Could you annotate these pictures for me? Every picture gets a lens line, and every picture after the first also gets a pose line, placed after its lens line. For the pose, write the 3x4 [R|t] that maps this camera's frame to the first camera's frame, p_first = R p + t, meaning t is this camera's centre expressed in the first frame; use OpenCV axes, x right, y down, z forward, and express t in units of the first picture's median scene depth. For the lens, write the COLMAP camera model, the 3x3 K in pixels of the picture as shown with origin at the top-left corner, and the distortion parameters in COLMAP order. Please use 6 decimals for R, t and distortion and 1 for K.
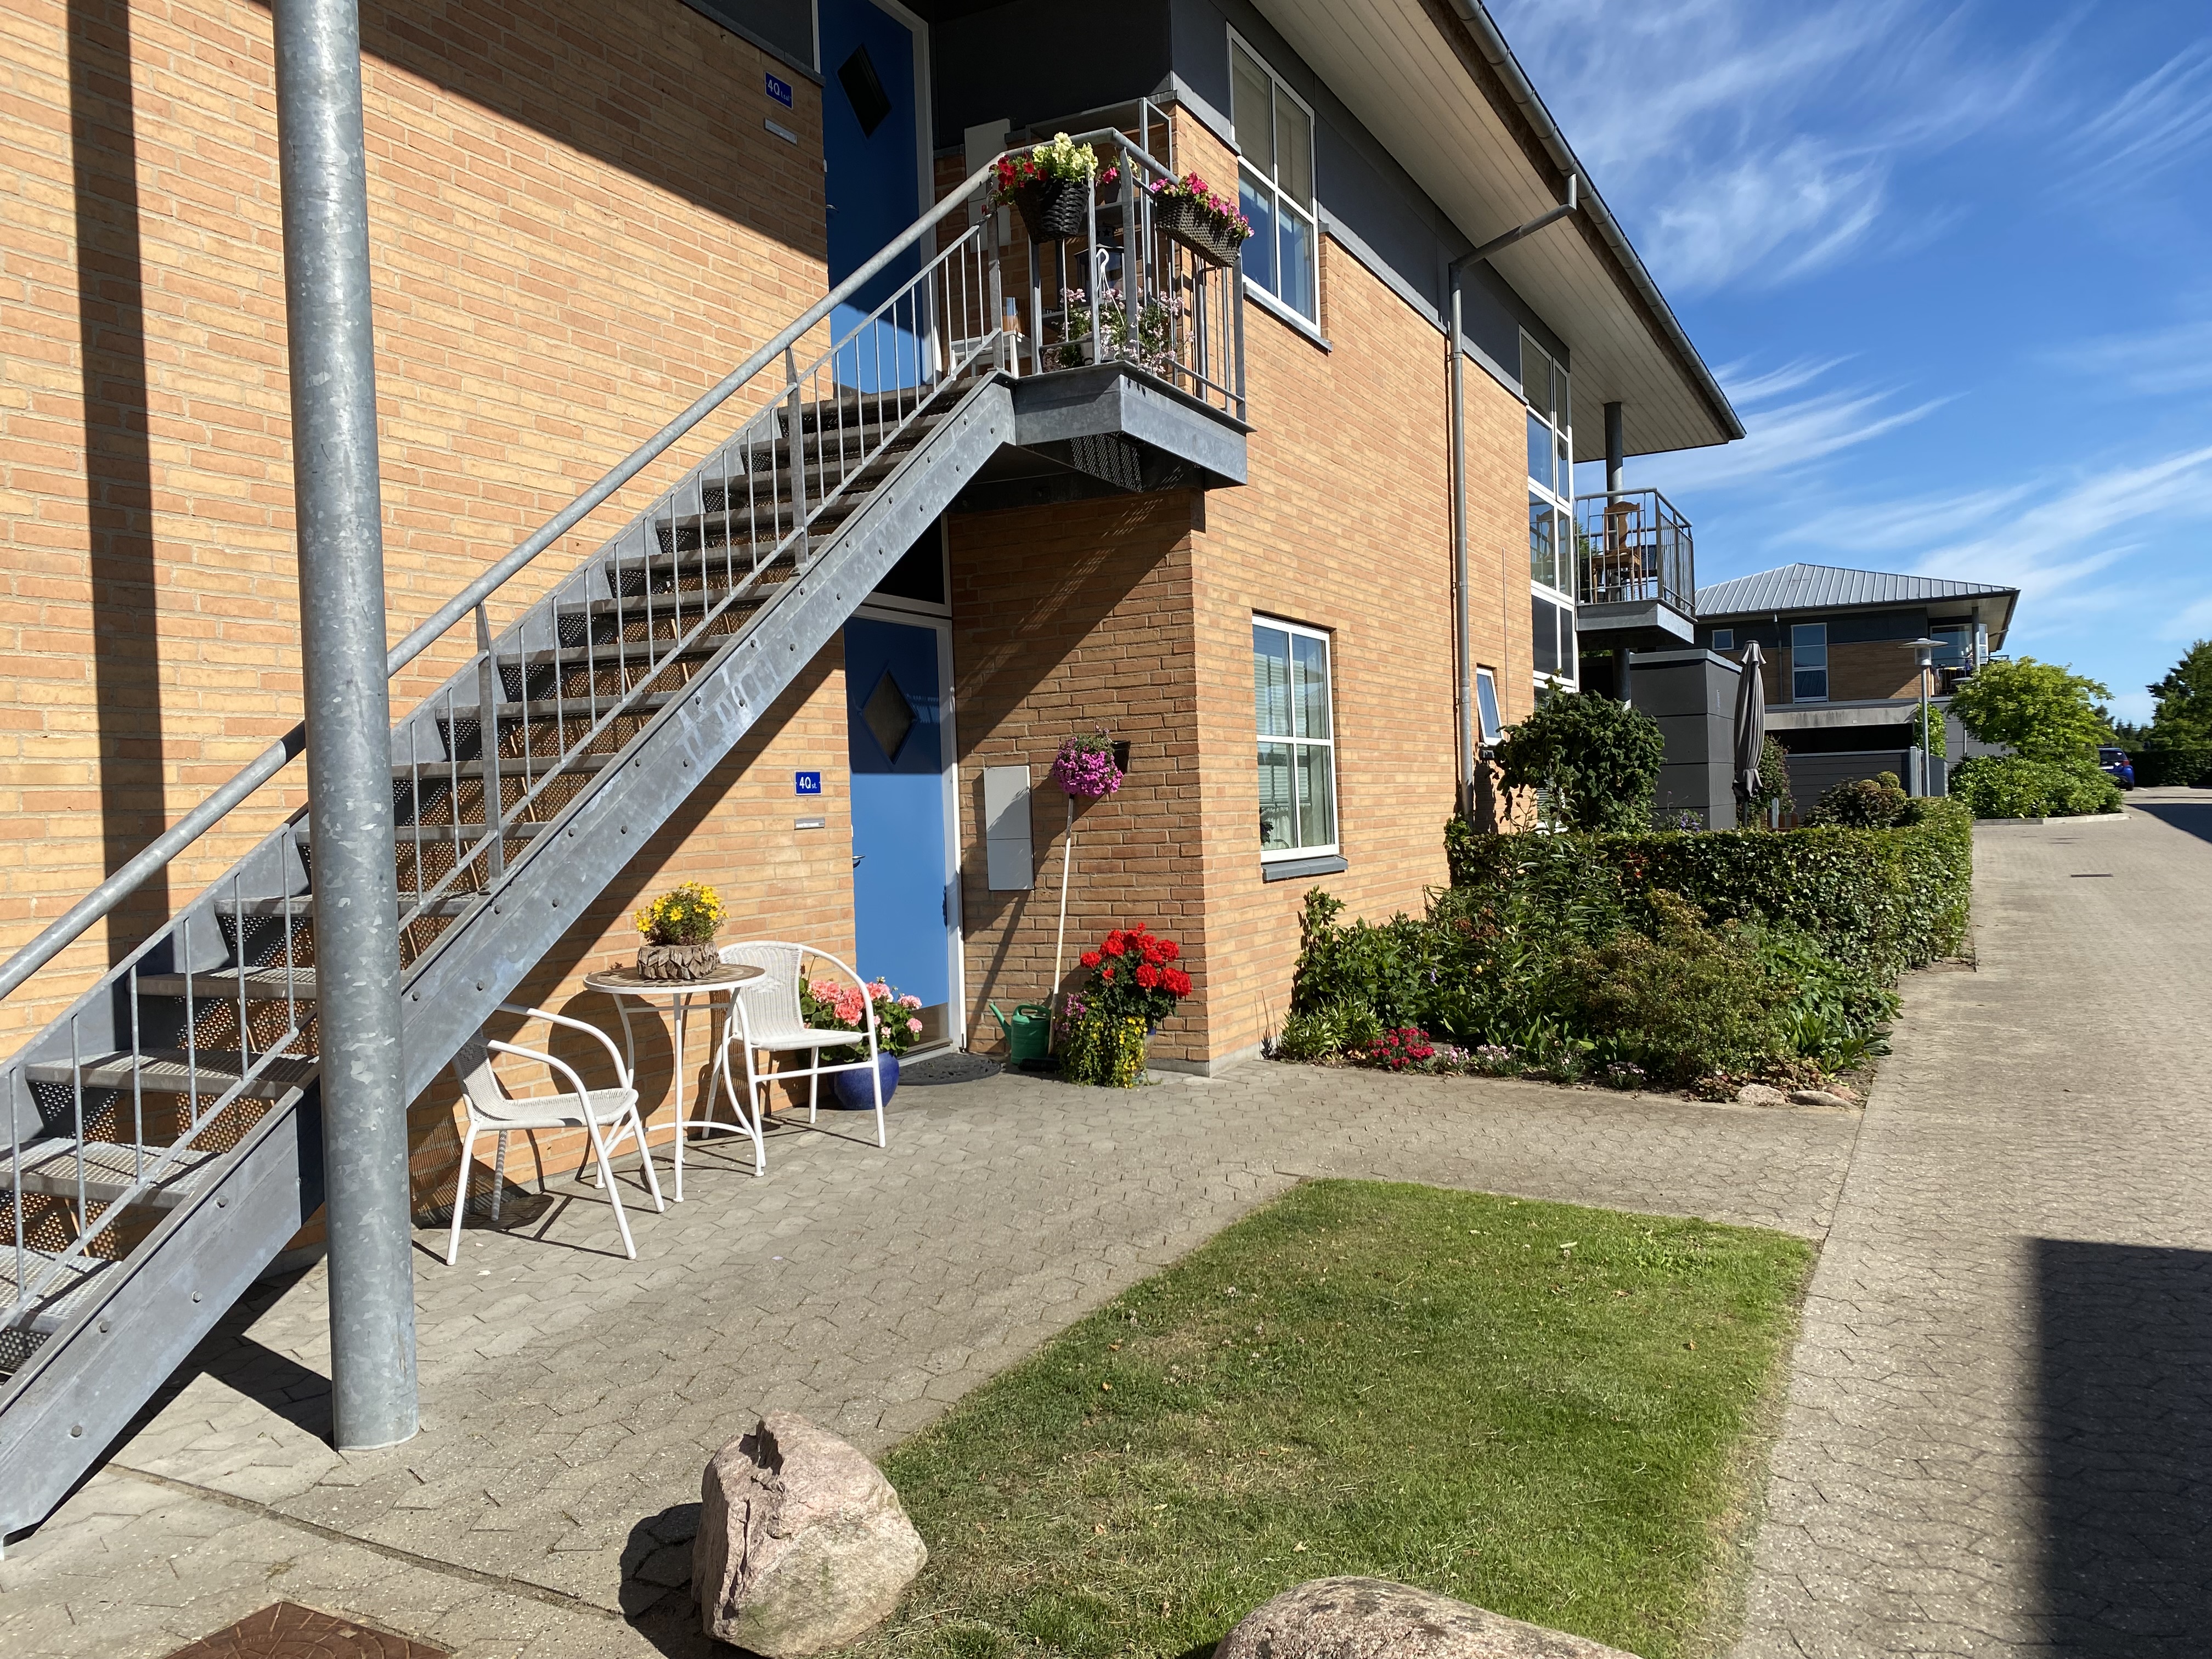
lens RADIAL K [[1724.5, 0, 1030.0], [0, 1724.5, 832.1], [0, 0, 1]] dist [0.026327, -0.027969]
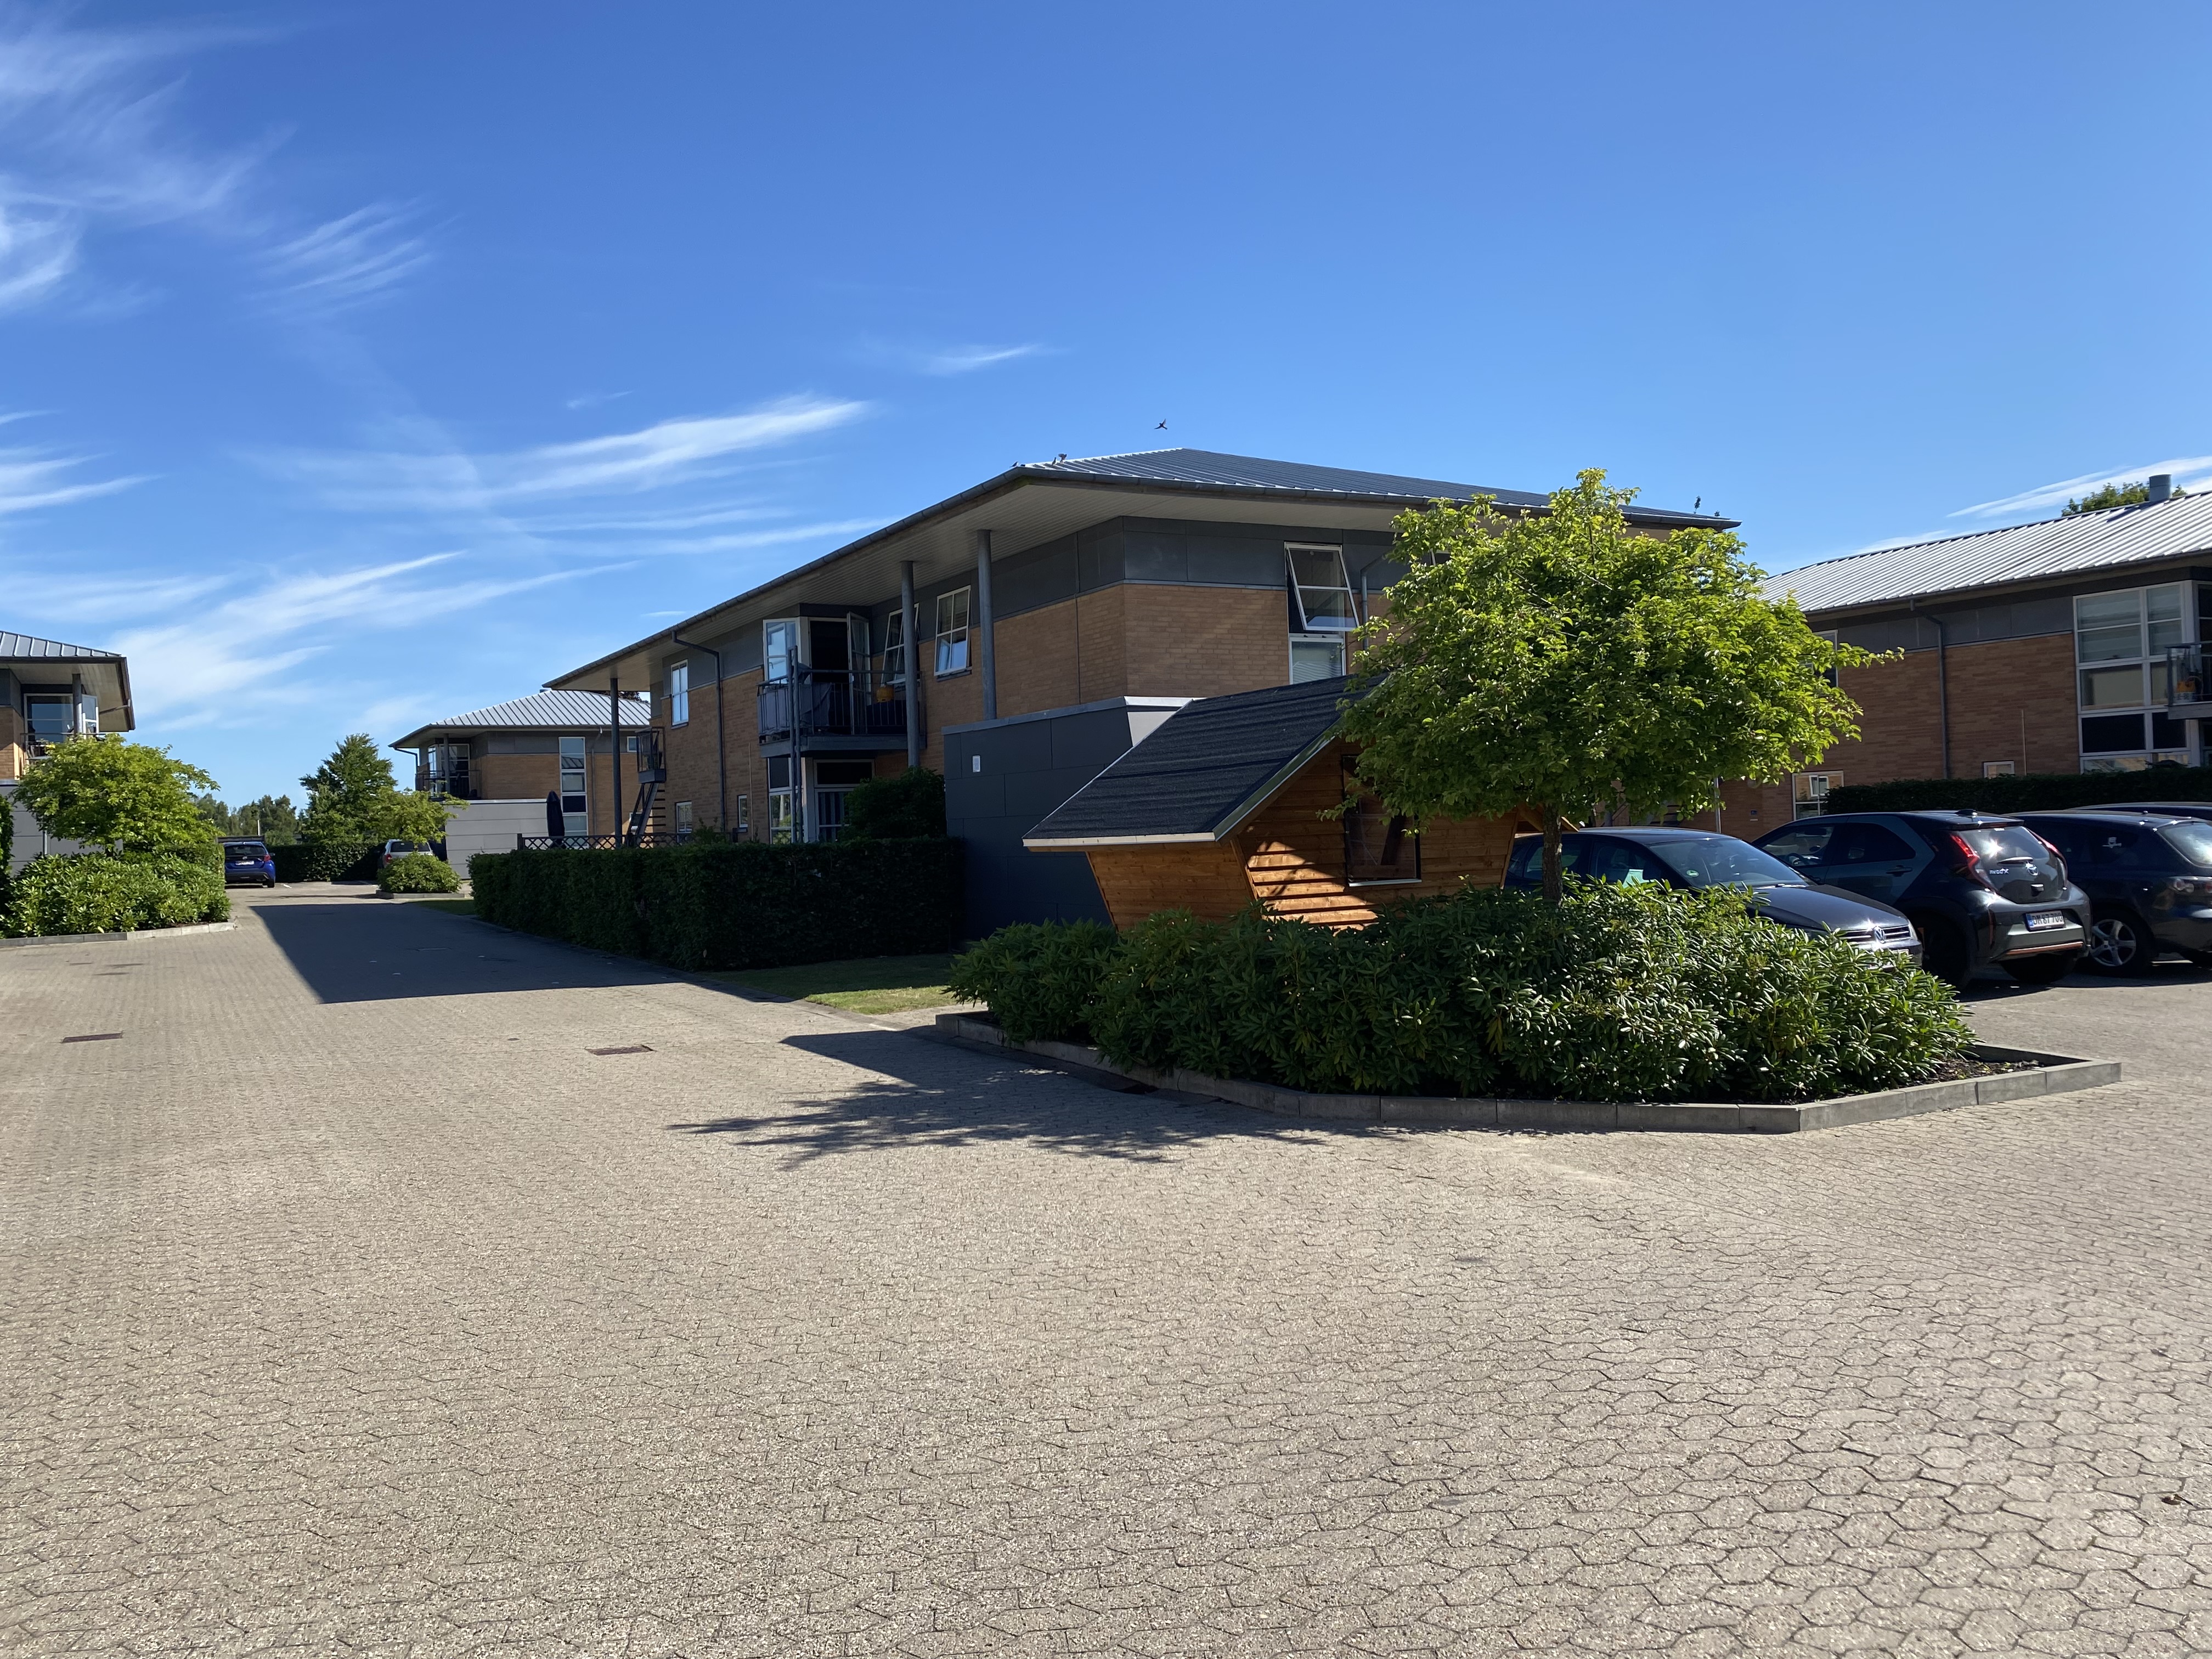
lens RADIAL K [[1724.5, 0, 1191.3], [0, 1724.5, 783.2], [0, 0, 1]] dist [0.026327, -0.027969]
pose [[0.515310, 0.036399, 0.856230, 0.143685], [0.030768, 0.997668, -0.060929, -0.012931], [-0.856451, 0.057742, 0.512989, 0.152449]]
